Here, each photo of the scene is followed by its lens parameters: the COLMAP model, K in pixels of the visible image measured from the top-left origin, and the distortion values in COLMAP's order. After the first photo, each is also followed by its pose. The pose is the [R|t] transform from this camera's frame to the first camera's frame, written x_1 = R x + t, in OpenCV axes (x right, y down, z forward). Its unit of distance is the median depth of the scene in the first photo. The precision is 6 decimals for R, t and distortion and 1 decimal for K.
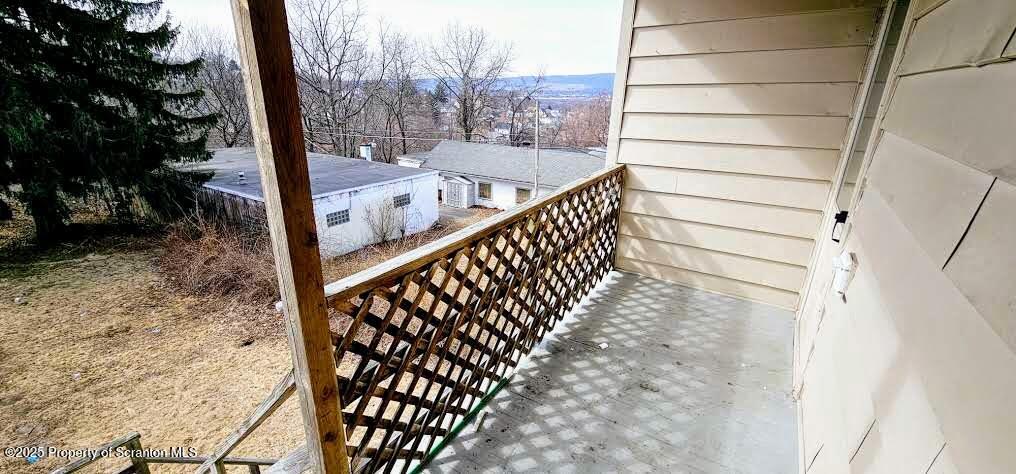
lens RADIAL K [[417.0, 0, 508.0], [0, 417.0, 237.0], [0, 0, 1]] dist [-0.000138, -0.000356]
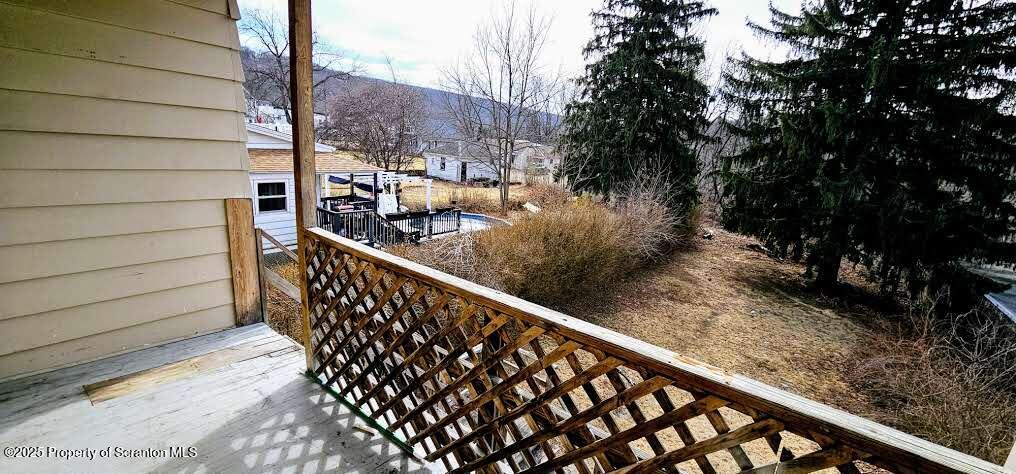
lens RADIAL K [[417.0, 0, 508.0], [0, 417.0, 237.0], [0, 0, 1]] dist [-0.000138, -0.000356]
pose [[-0.086535, 0.217419, -0.972235, 0.108526], [-0.403205, 0.884754, 0.233743, -0.048719], [0.911009, 0.412237, 0.011103, 0.152720]]
